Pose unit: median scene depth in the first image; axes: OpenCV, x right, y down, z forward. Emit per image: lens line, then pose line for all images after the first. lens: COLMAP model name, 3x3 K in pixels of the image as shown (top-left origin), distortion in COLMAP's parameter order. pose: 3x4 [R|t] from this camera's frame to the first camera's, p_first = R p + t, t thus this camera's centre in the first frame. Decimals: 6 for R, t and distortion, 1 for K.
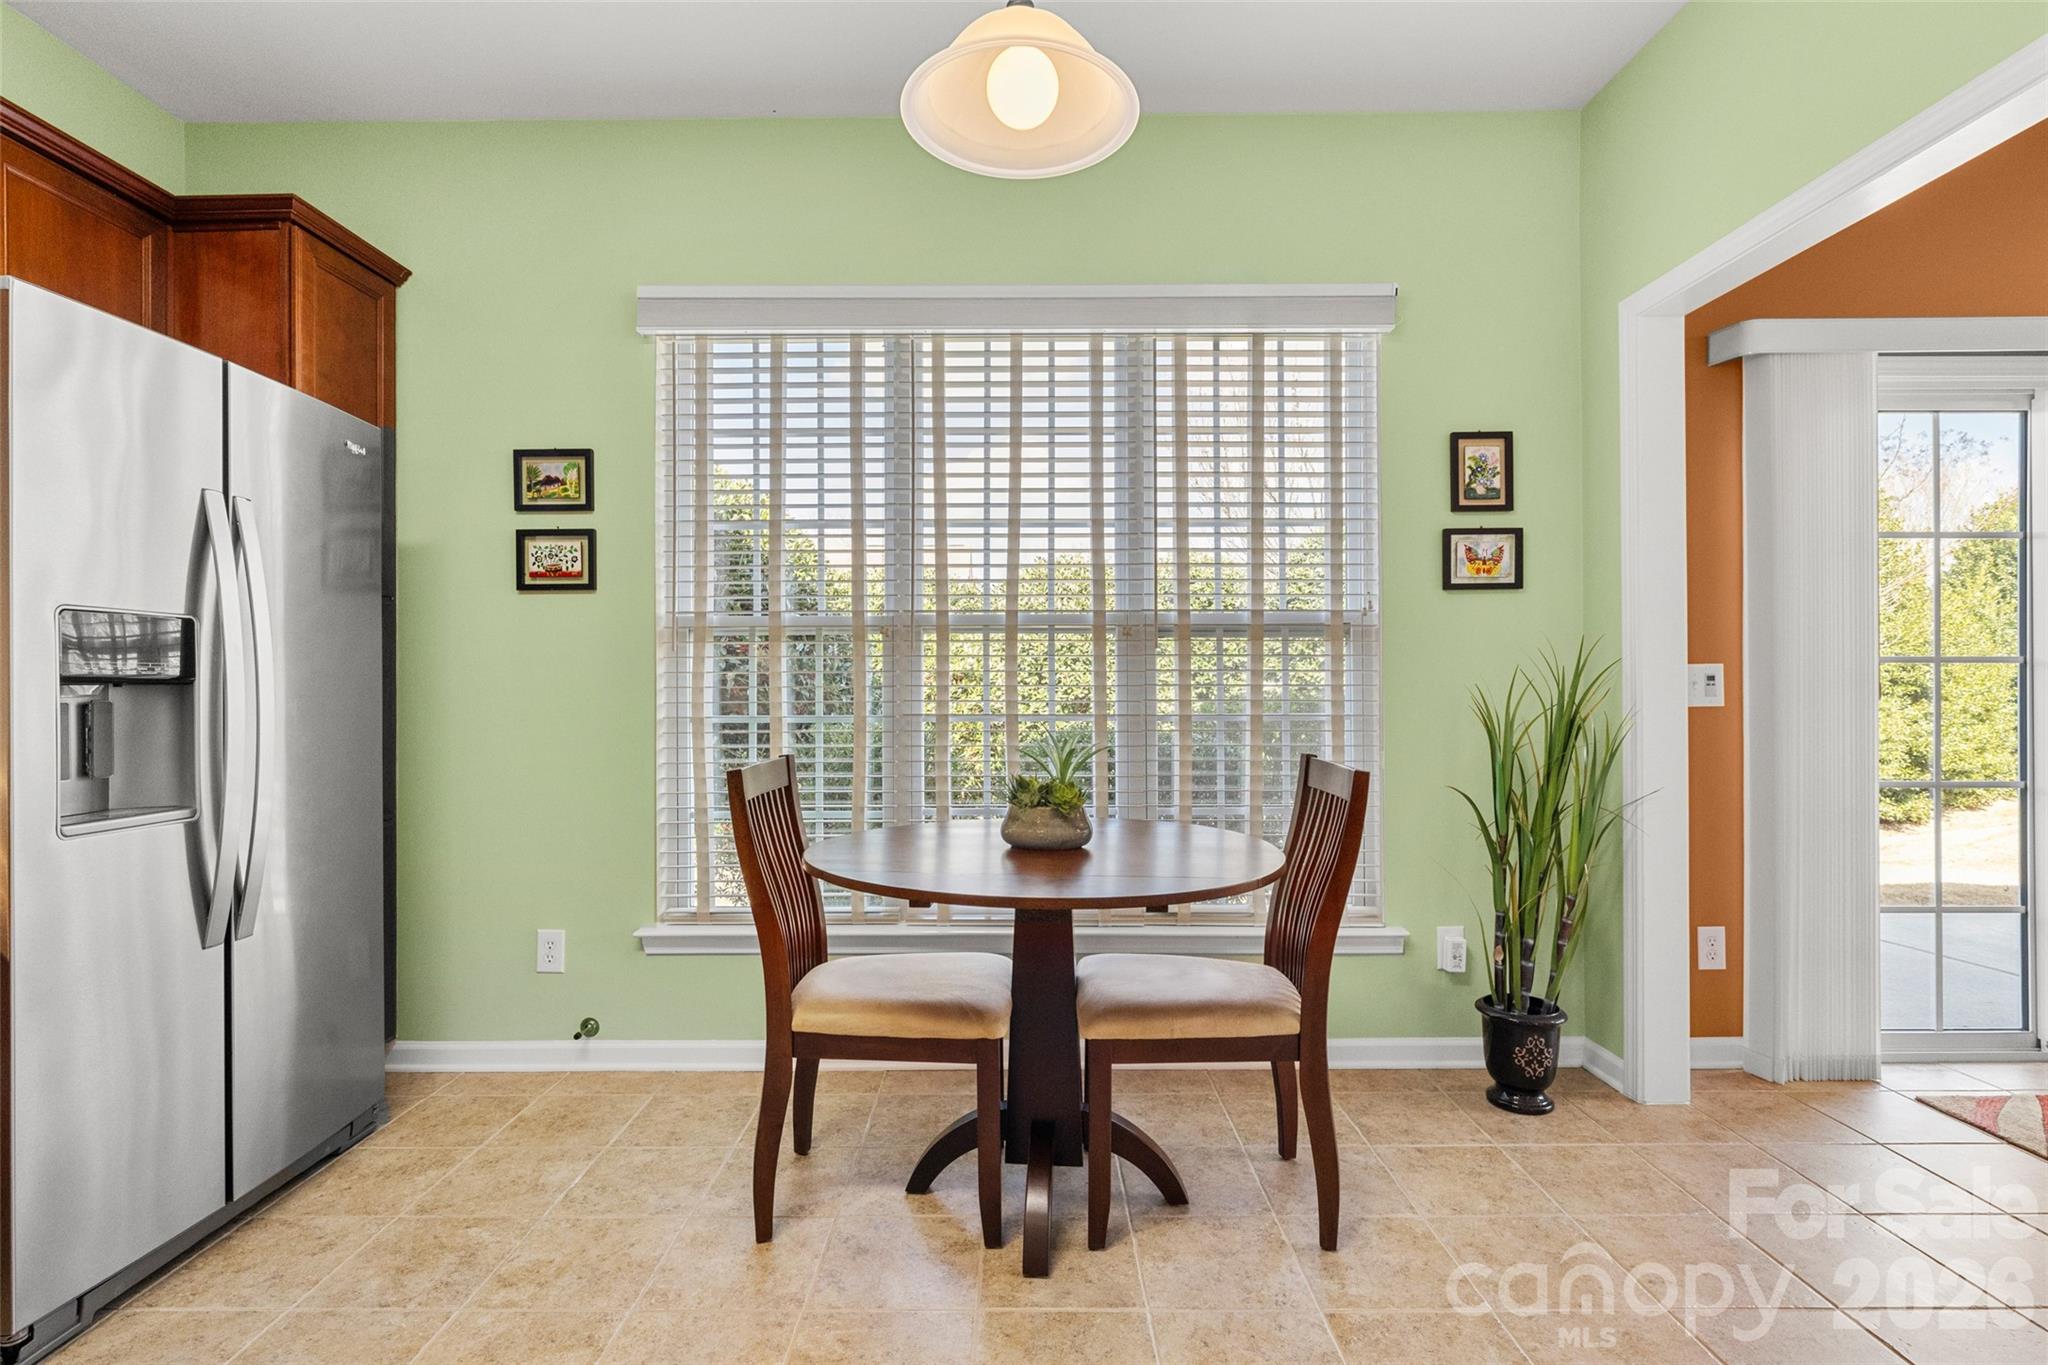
lens RADIAL K [[998.7, 0, 1013.5], [0, 998.7, 684.8], [0, 0, 1]] dist [0.000196, 0.000155]
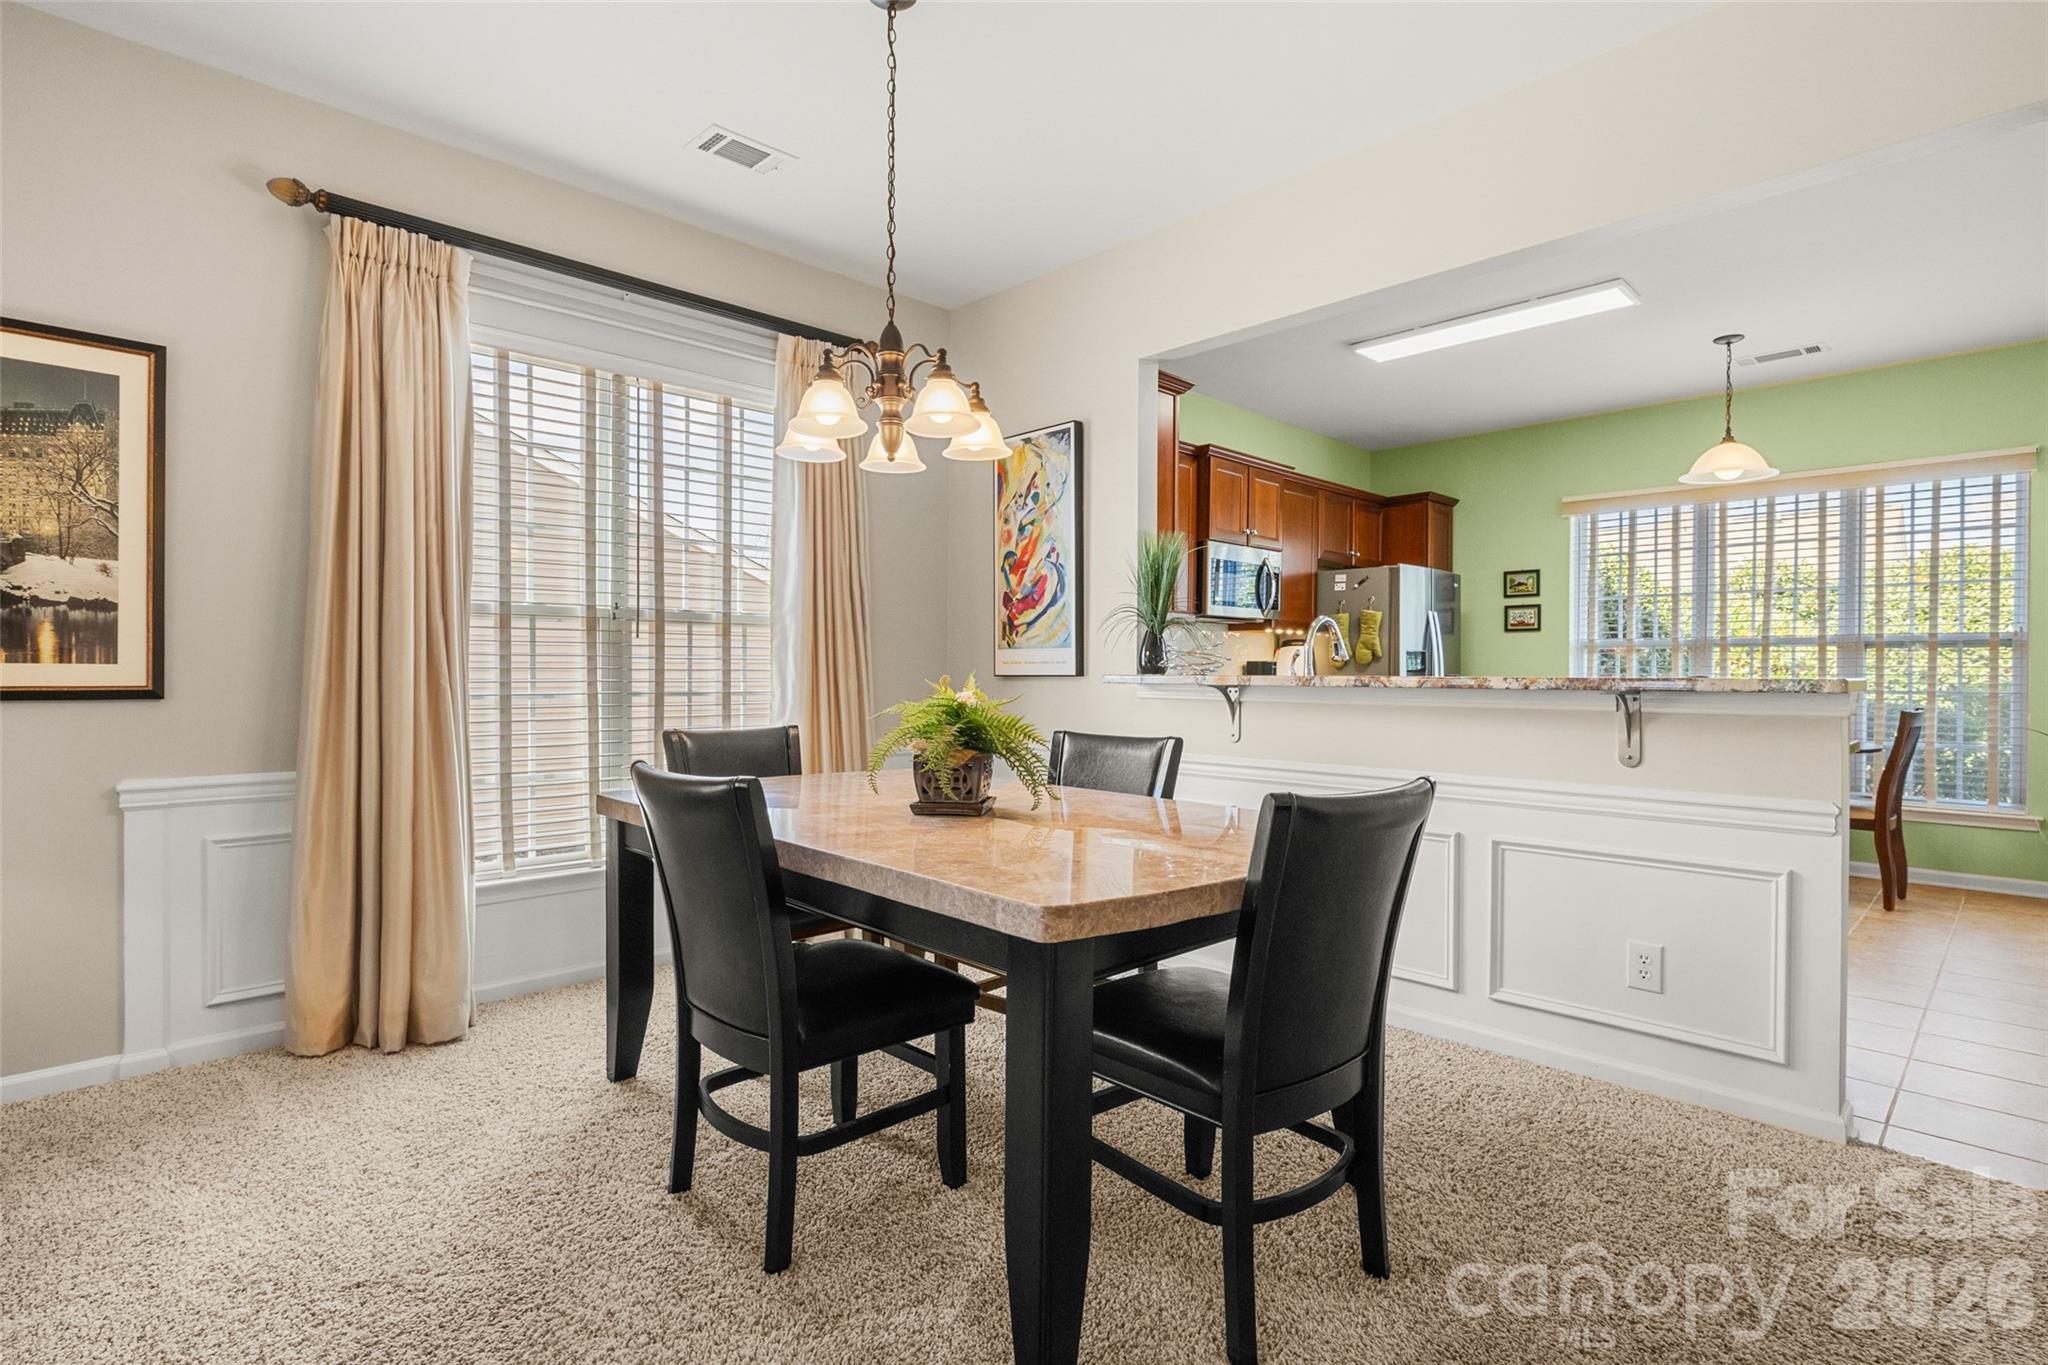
lens RADIAL K [[998.7, 0, 1022.4], [0, 998.7, 682.1], [0, 0, 1]] dist [0.000196, 0.000155]
pose [[0.707561, 0.013517, -0.706523, 0.355491], [-0.003960, 0.999877, 0.015164, -0.007241], [0.706641, -0.007931, 0.707528, -1.441716]]
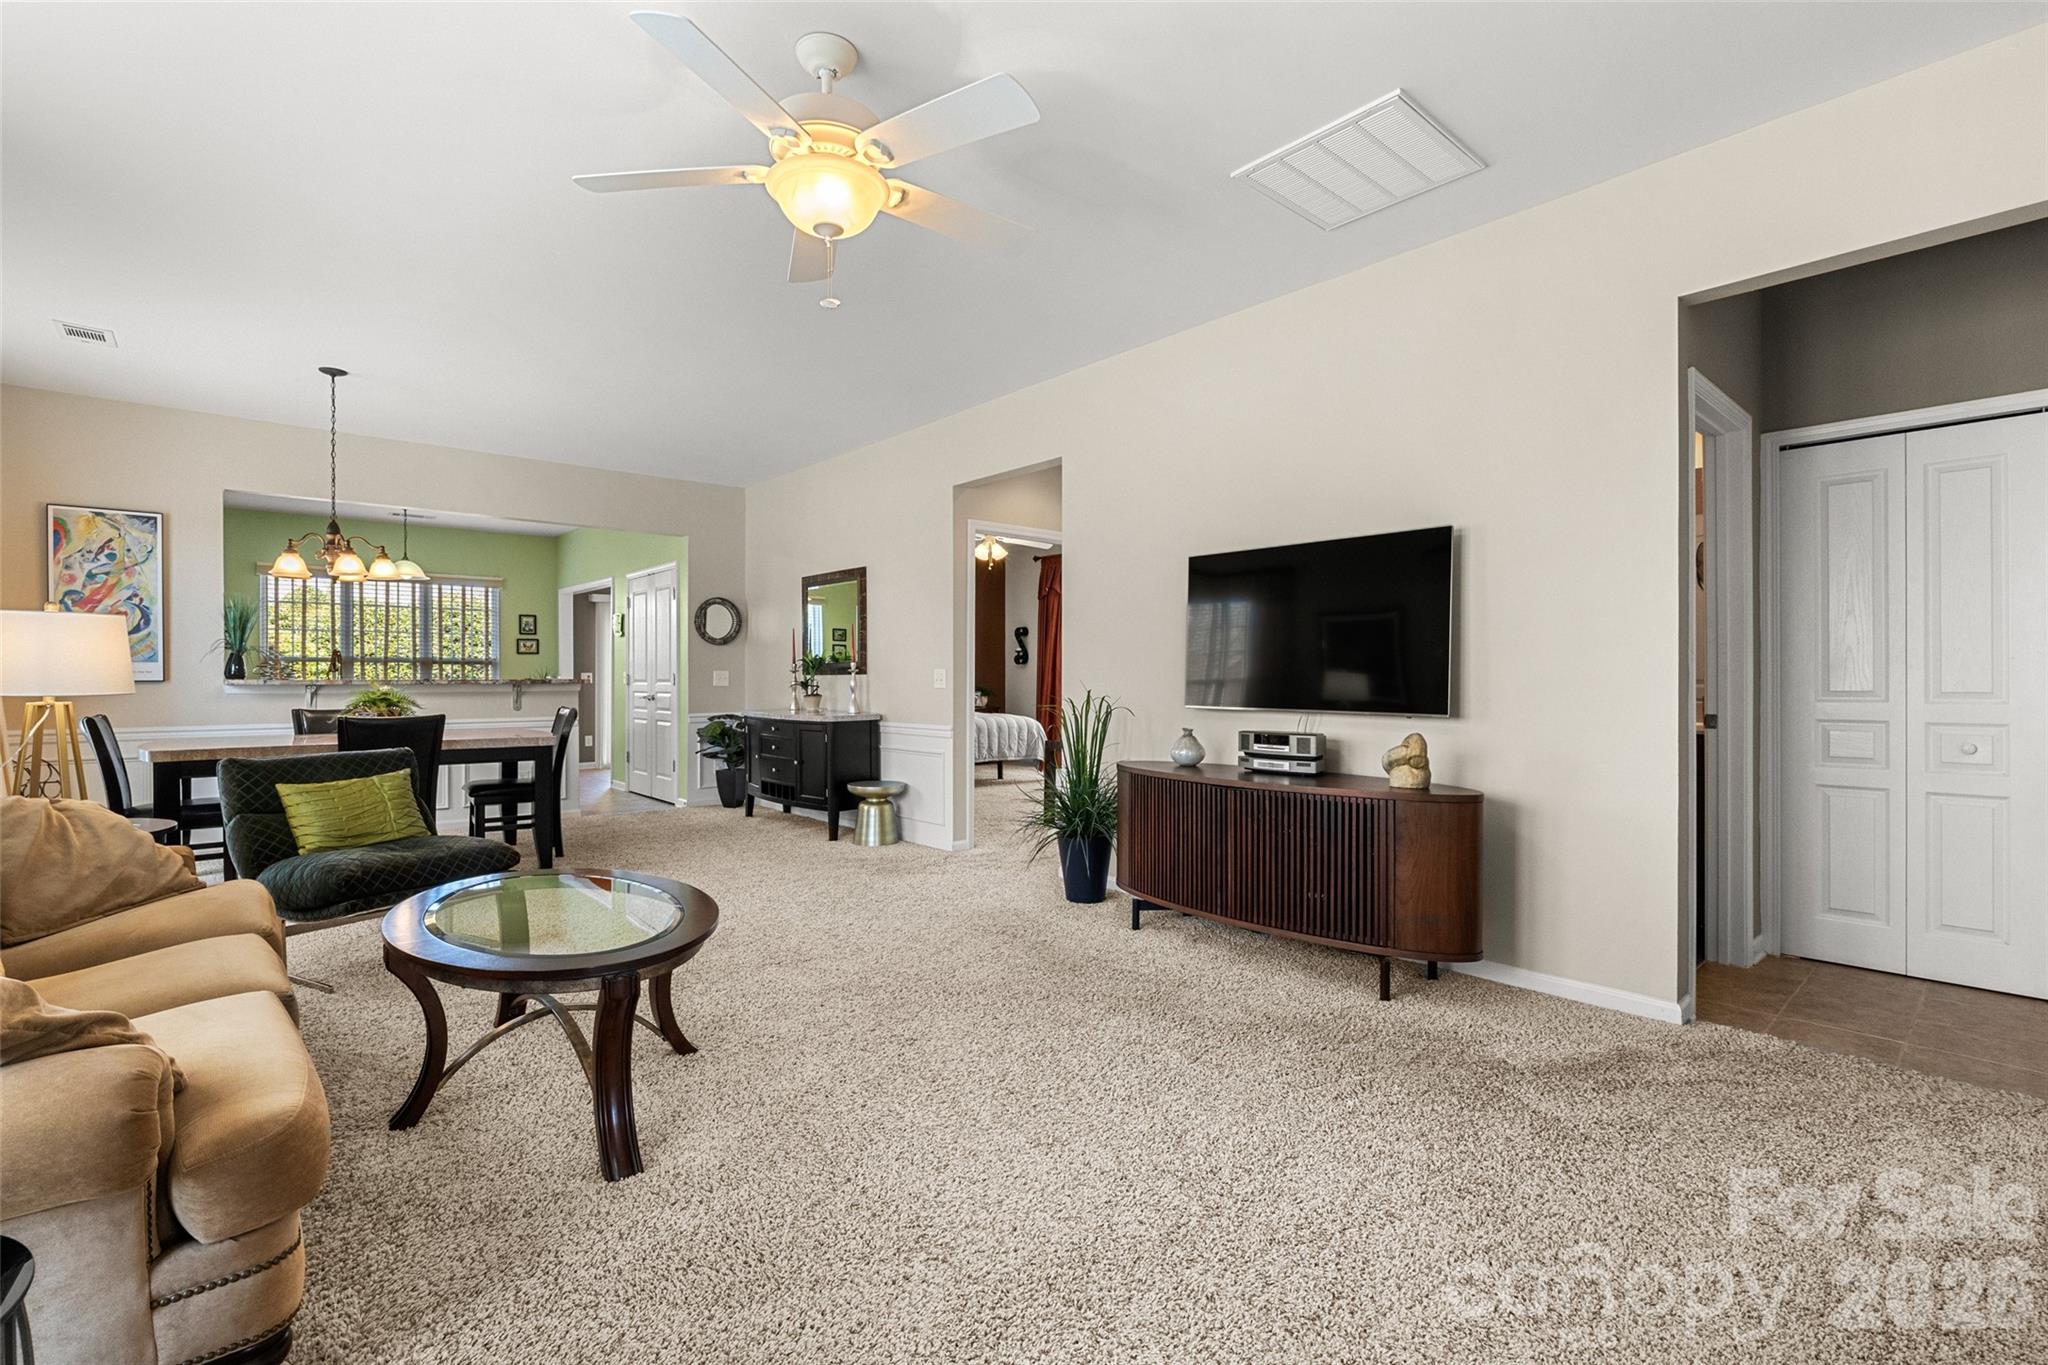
lens RADIAL K [[924.7, 0, 1029.1], [0, 924.7, 675.3], [0, 0, 1]] dist [0.000392, 0.000097]
pose [[0.742612, 0.005128, 0.669703, -0.521136], [-0.004819, 0.999986, -0.002313, -0.010640], [-0.669705, -0.001509, 0.742626, -3.093568]]
